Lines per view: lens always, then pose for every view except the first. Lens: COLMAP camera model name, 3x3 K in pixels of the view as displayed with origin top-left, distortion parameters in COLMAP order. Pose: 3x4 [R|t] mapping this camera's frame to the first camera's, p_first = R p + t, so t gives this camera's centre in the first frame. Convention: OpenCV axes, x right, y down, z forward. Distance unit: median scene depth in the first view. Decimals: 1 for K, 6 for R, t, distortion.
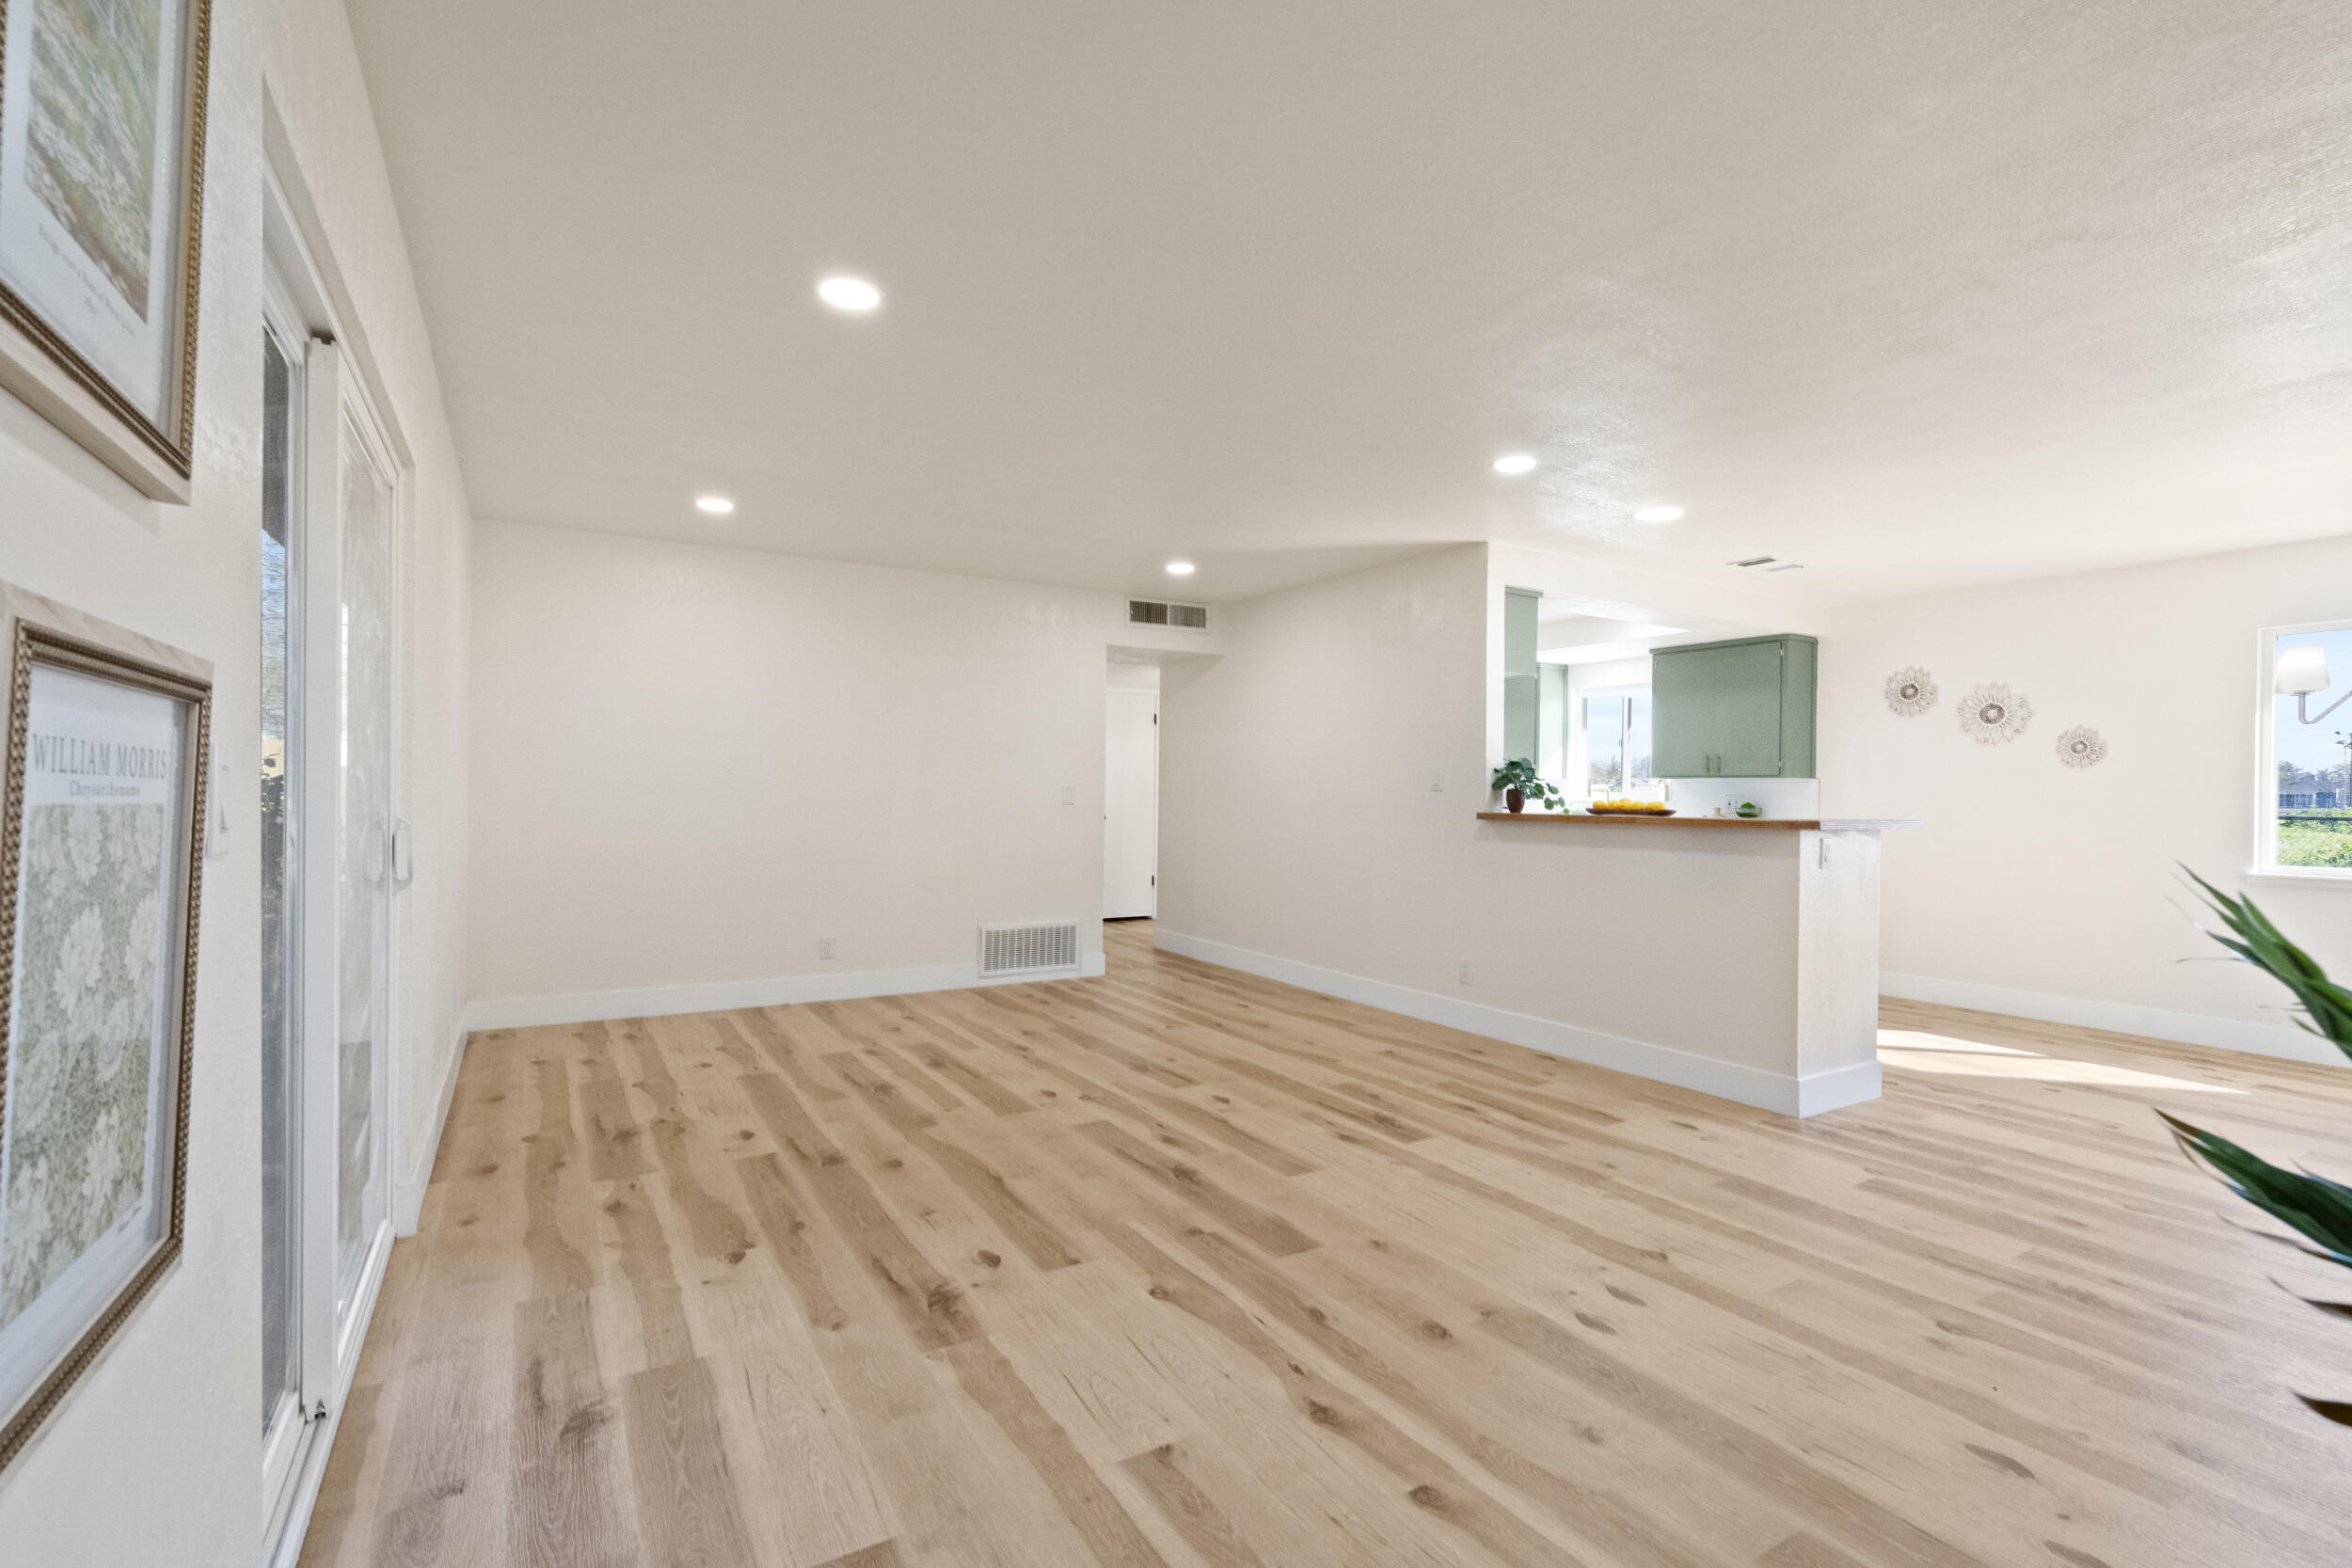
lens RADIAL K [[1084.9, 0, 1172.4], [0, 1084.9, 777.8], [0, 0, 1]] dist [0.000555, 0.002151]
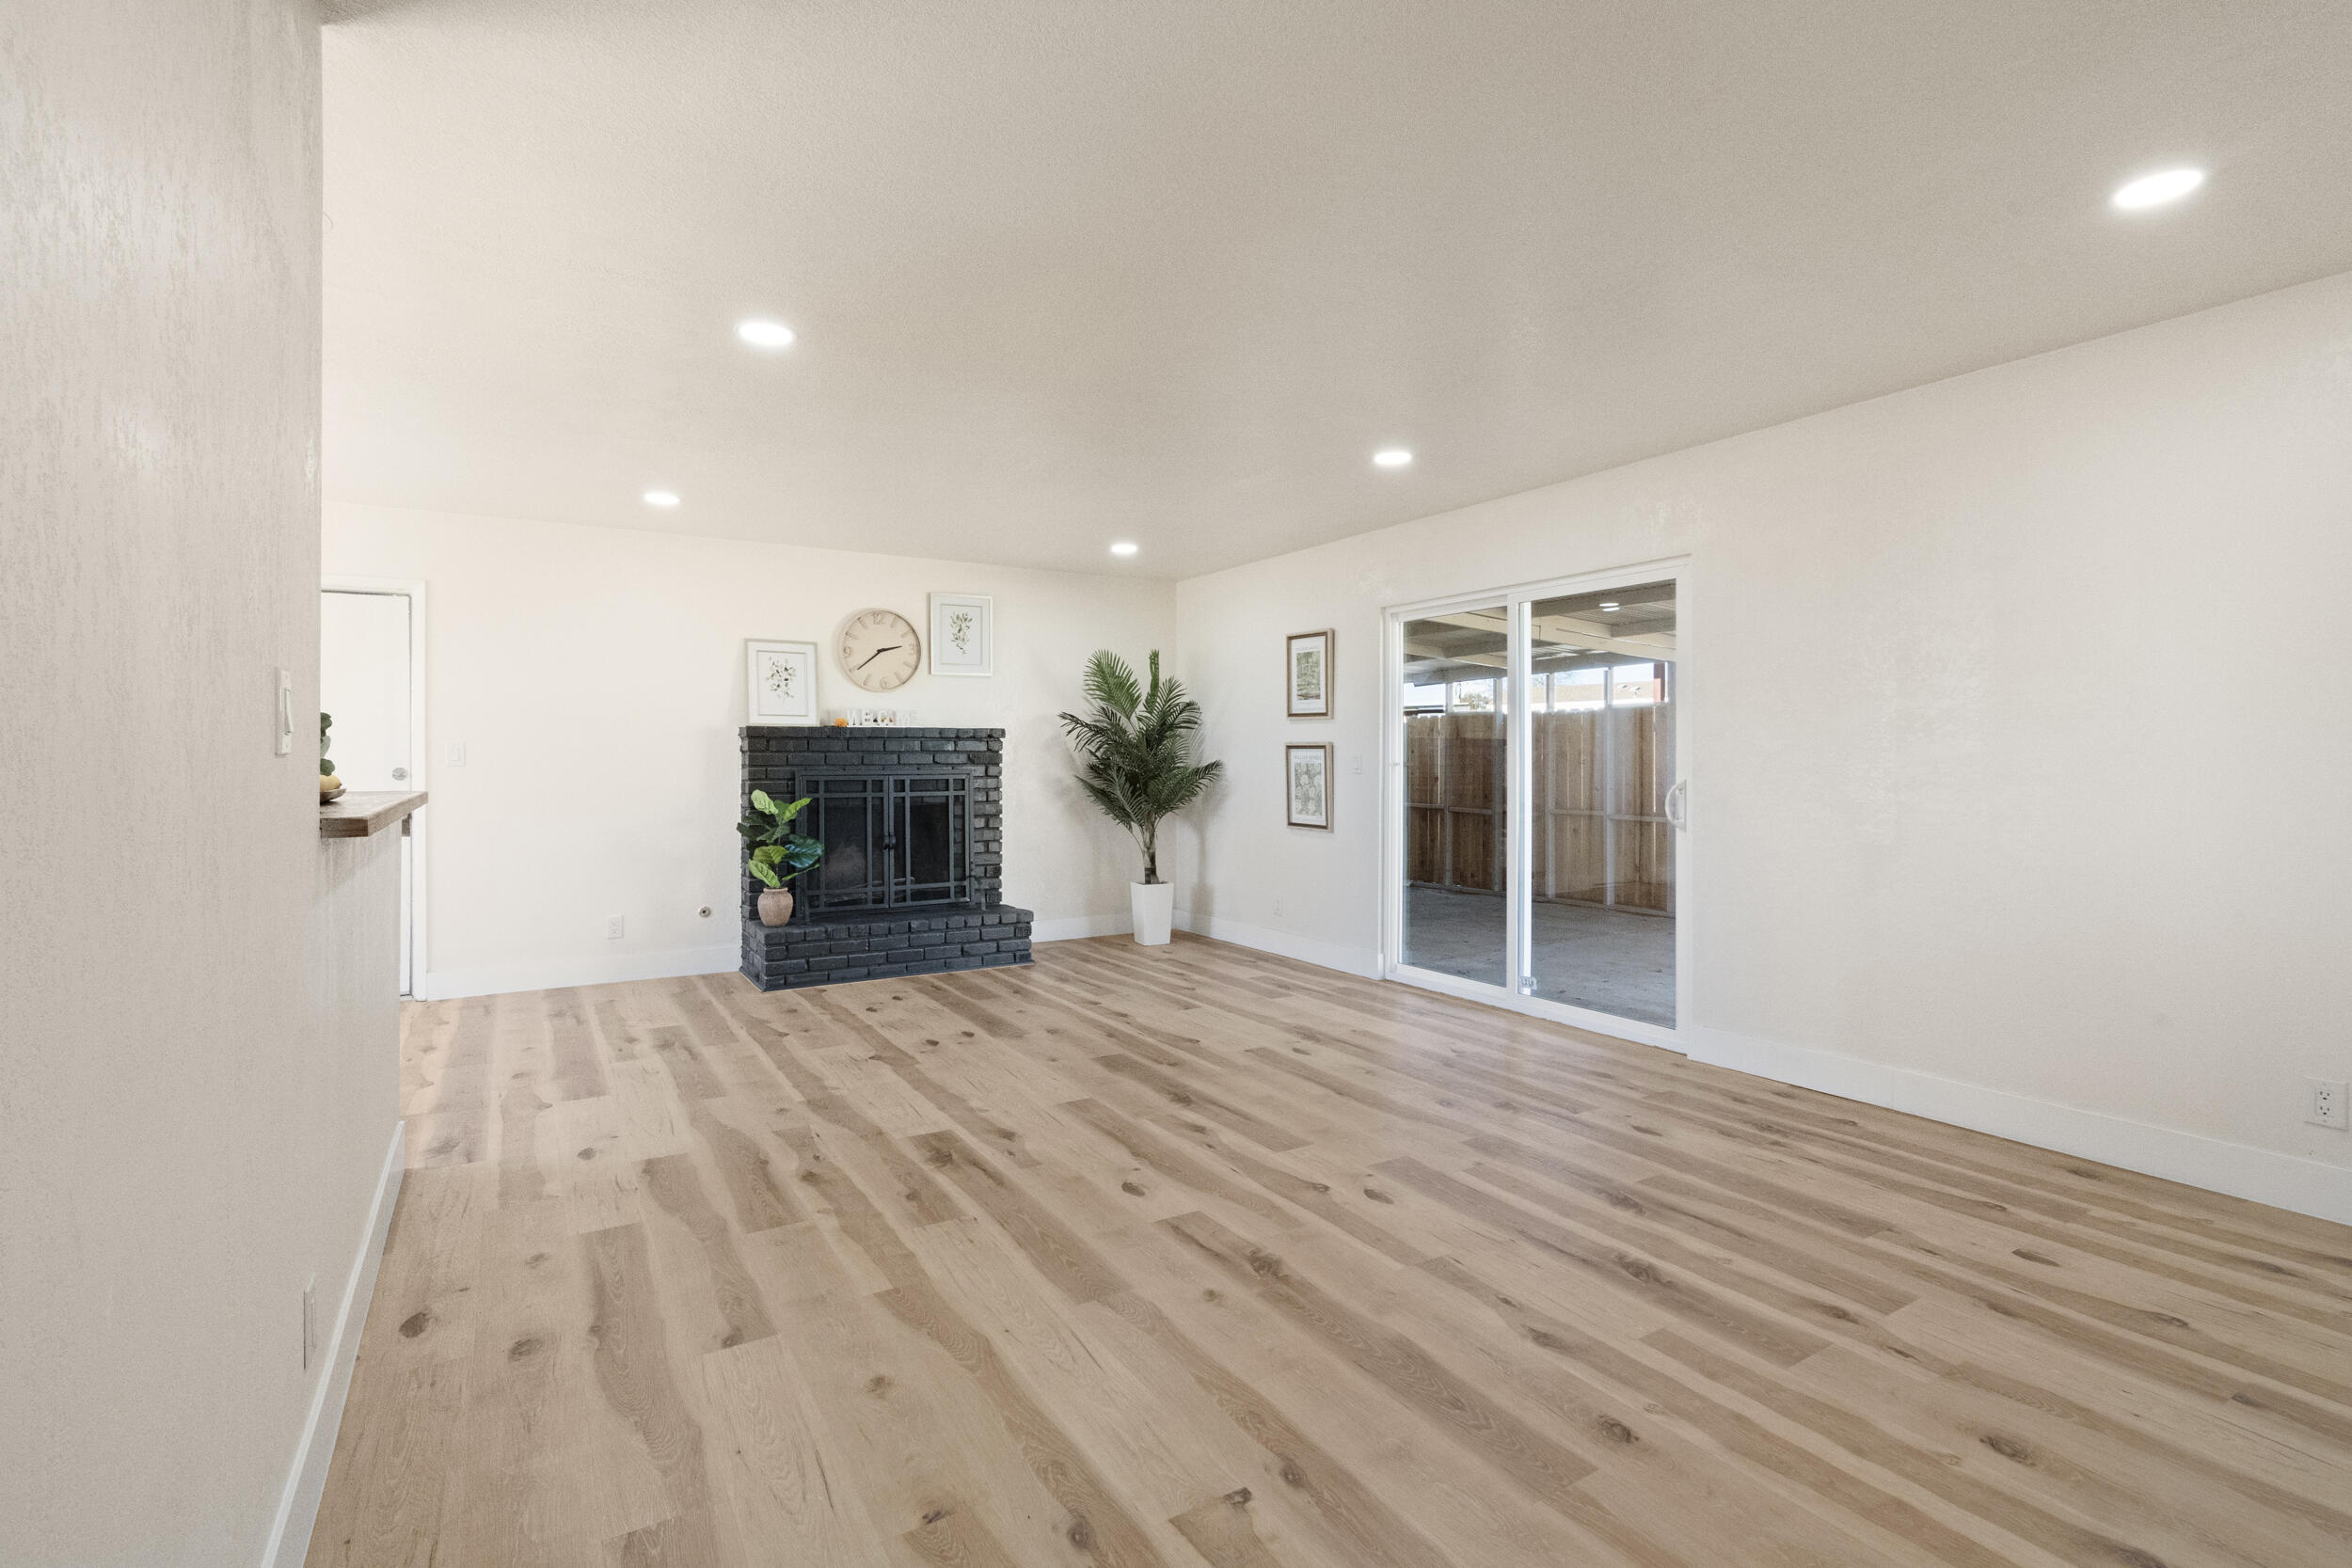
lens RADIAL K [[1084.9, 0, 1177.8], [0, 1084.9, 772.5], [0, 0, 1]] dist [0.000555, 0.002151]
pose [[-0.999828, -0.010196, -0.015492, 0.031865], [-0.010222, 0.999946, 0.001625, 0.019560], [0.015475, 0.001783, -0.999879, 1.879774]]
